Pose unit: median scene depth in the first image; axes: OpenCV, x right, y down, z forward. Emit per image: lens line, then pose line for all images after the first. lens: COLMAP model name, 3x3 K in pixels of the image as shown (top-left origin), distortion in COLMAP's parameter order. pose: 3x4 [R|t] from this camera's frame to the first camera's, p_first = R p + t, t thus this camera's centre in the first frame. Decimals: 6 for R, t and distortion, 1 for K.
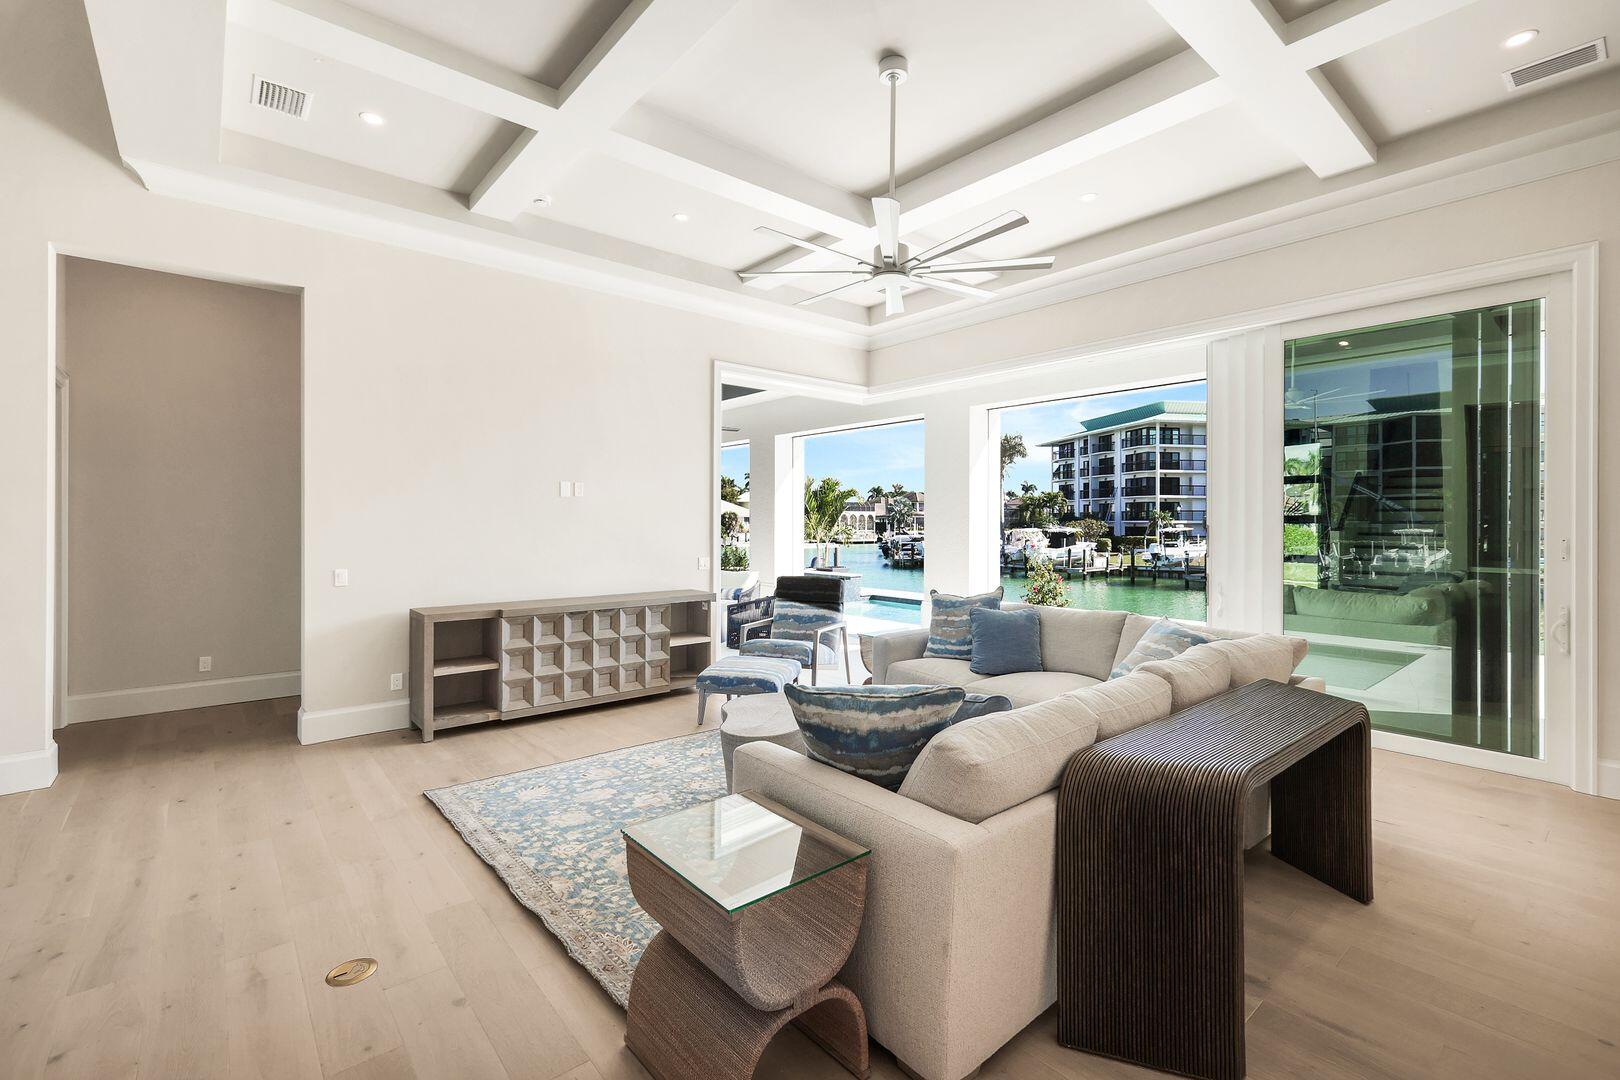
lens RADIAL K [[716.0, 0, 813.0], [0, 716.0, 528.0], [0, 0, 1]] dist [0.003756, 0.000467]
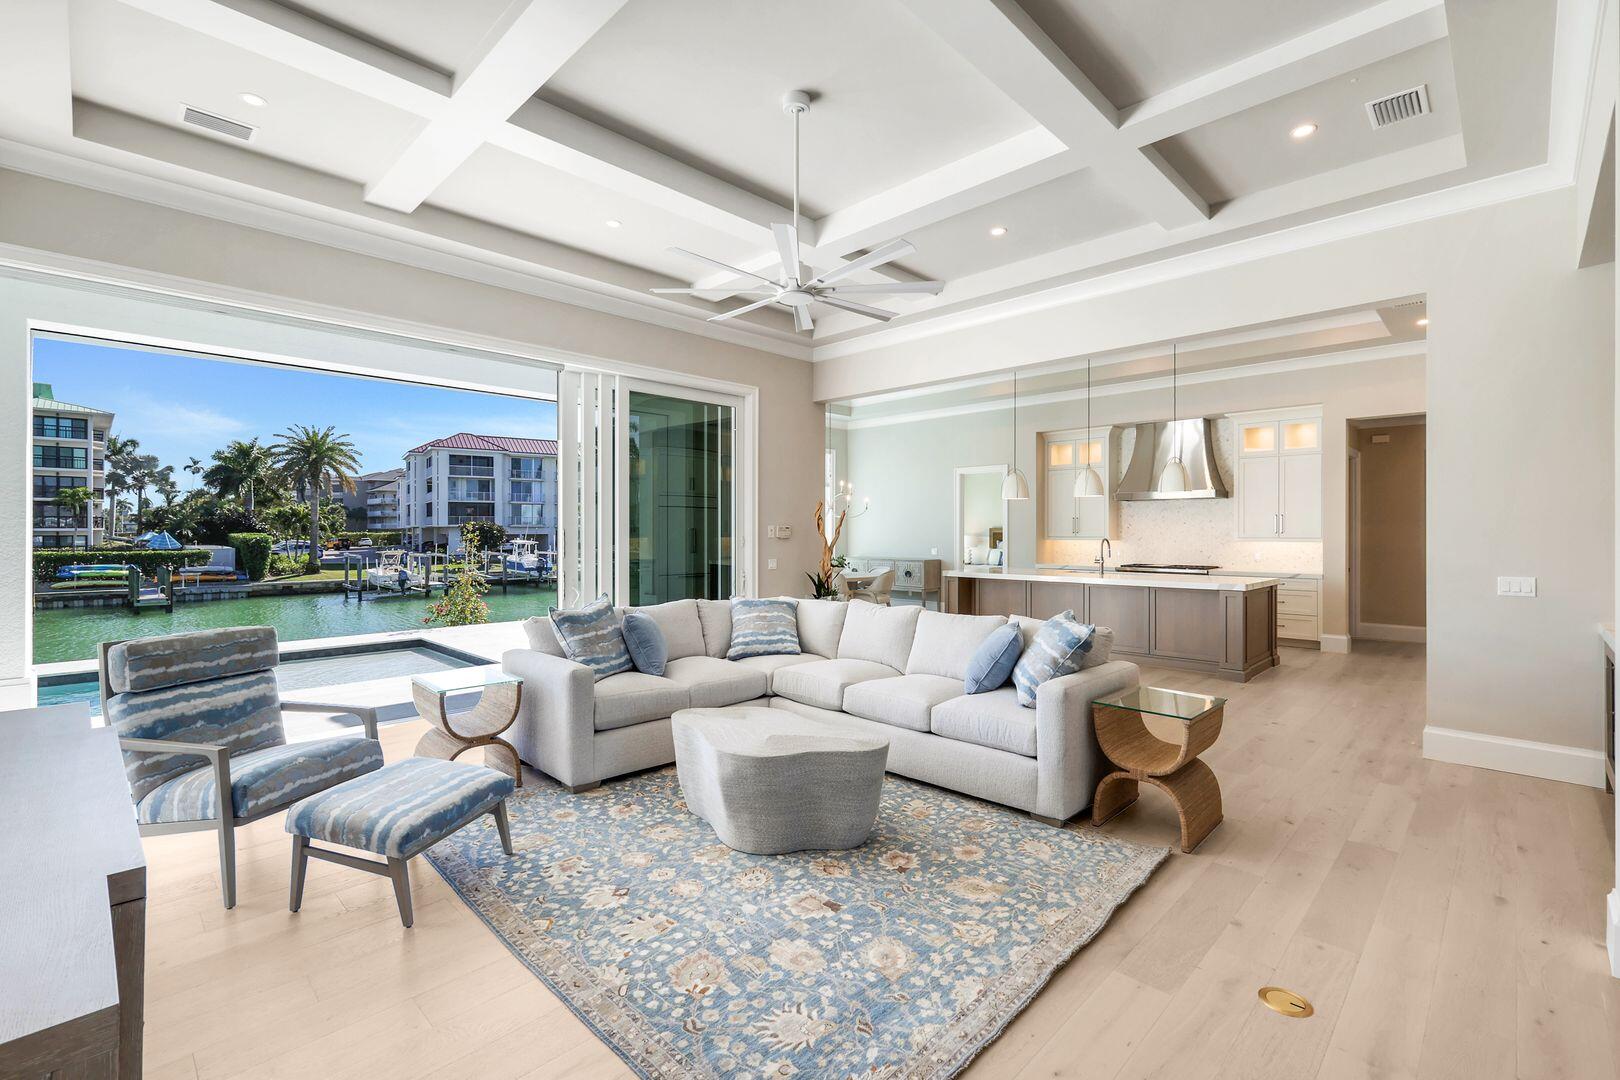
lens RADIAL K [[716.0, 0, 813.0], [0, 716.0, 528.0], [0, 0, 1]] dist [0.003756, 0.000467]
pose [[-0.088117, -0.000465, 0.996110, -1.001286], [0.009423, 0.999955, 0.001301, -0.005181], [-0.996066, 0.009501, -0.088109, 1.112062]]
